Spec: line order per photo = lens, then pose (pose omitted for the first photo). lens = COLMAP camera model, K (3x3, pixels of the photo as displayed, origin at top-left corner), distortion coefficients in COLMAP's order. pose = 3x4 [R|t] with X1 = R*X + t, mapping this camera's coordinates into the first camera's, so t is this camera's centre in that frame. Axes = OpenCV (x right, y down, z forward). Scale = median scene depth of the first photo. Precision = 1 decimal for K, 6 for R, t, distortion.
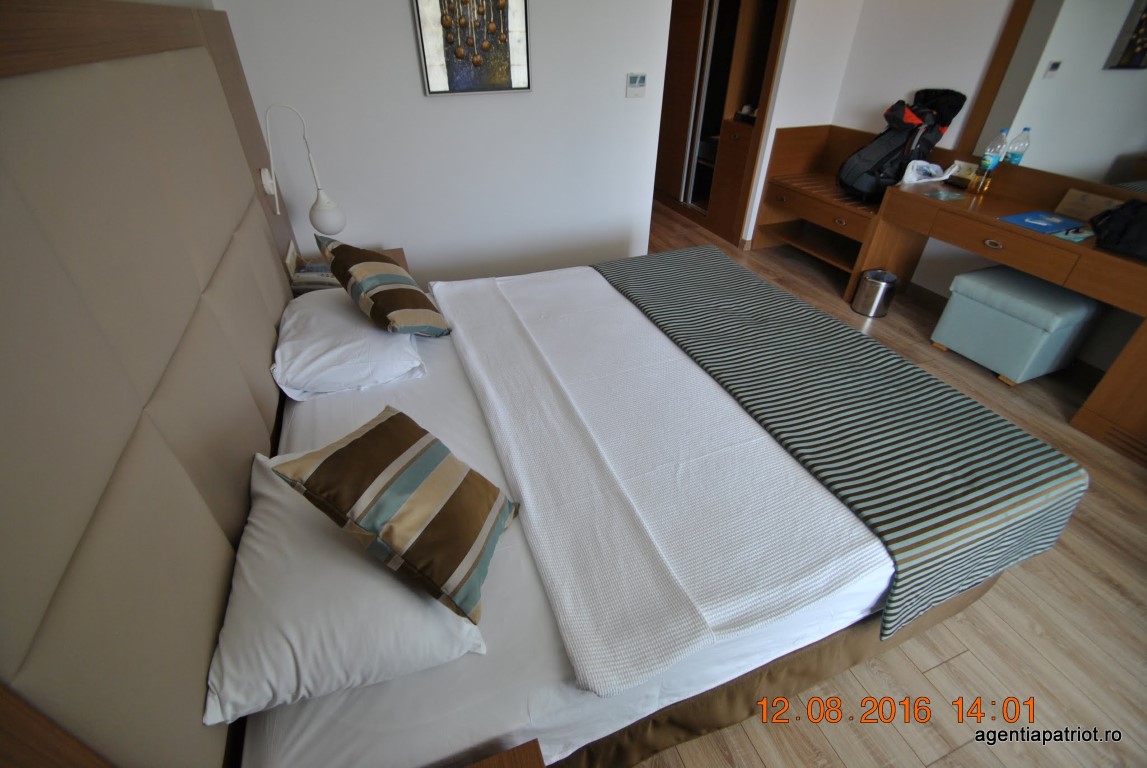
lens RADIAL K [[500.5, 0, 565.1], [0, 500.5, 382.7], [0, 0, 1]] dist [0.007500, -0.012915]
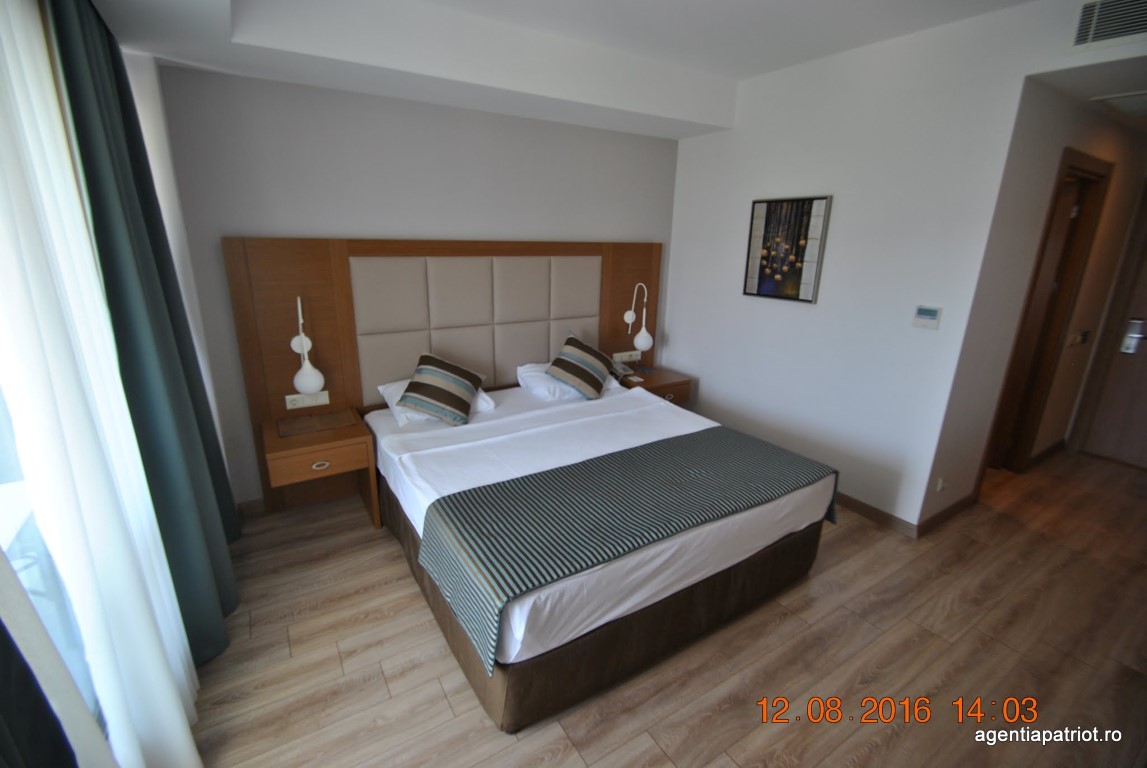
lens RADIAL K [[500.5, 0, 563.0], [0, 500.5, 377.6], [0, 0, 1]] dist [0.007500, -0.012915]
pose [[0.188785, 0.278249, -0.941774, 1.047938], [-0.580833, 0.804921, 0.121383, -0.242038], [0.791829, 0.524098, 0.313573, 0.242697]]
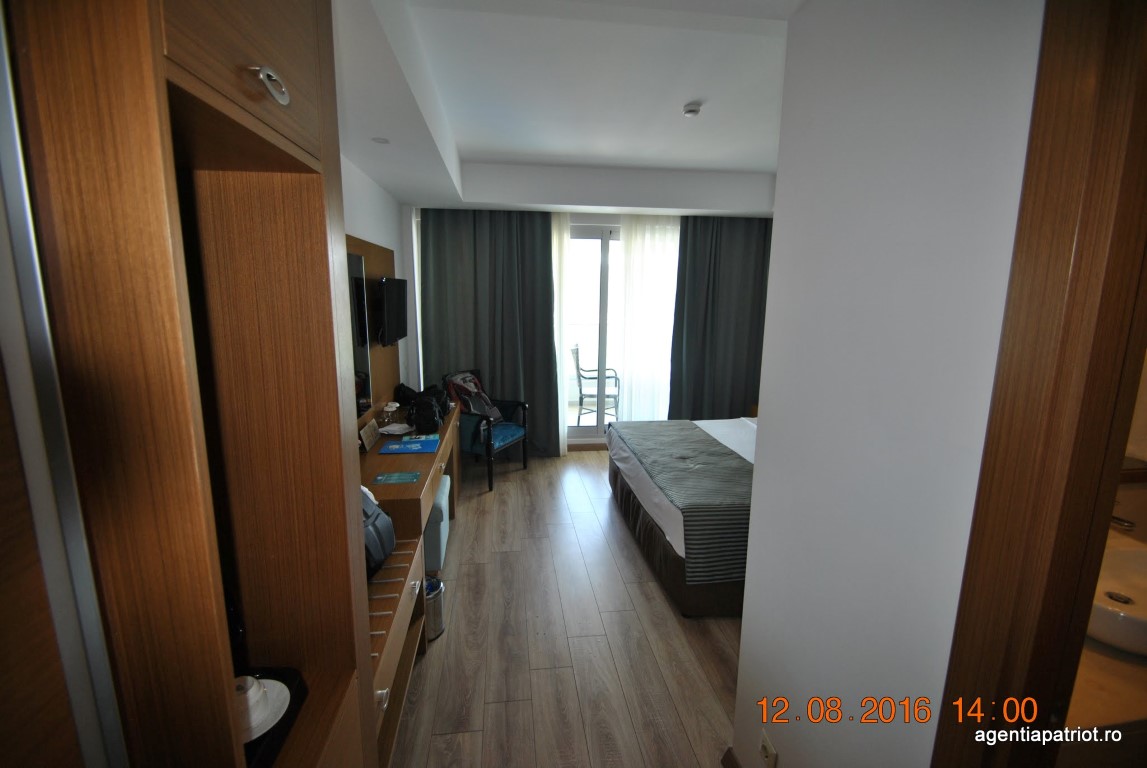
lens RADIAL K [[500.5, 0, 568.5], [0, 500.5, 381.0], [0, 0, 1]] dist [0.007500, -0.012915]
pose [[-0.975609, -0.049374, 0.213889, 0.326067], [0.117120, 0.707022, 0.697426, -1.162448], [-0.185659, 0.705466, -0.683994, 1.564947]]
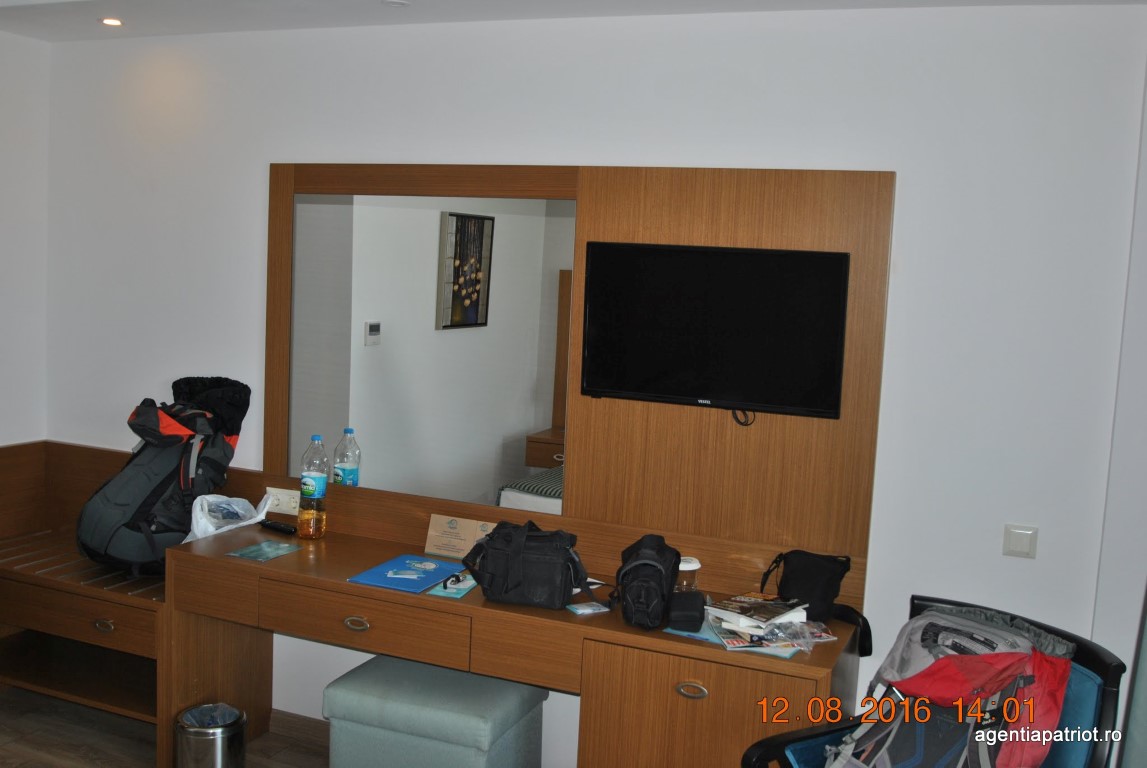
lens RADIAL K [[1143.2, 0, 577.6], [0, 1143.2, 379.1], [0, 0, 1]] dist [-0.067583, 0.000000]
pose [[0.675613, -0.037695, 0.736292, 0.094330], [0.386205, 0.868798, -0.309898, -0.024314], [-0.628007, 0.493731, 0.601529, -0.052649]]
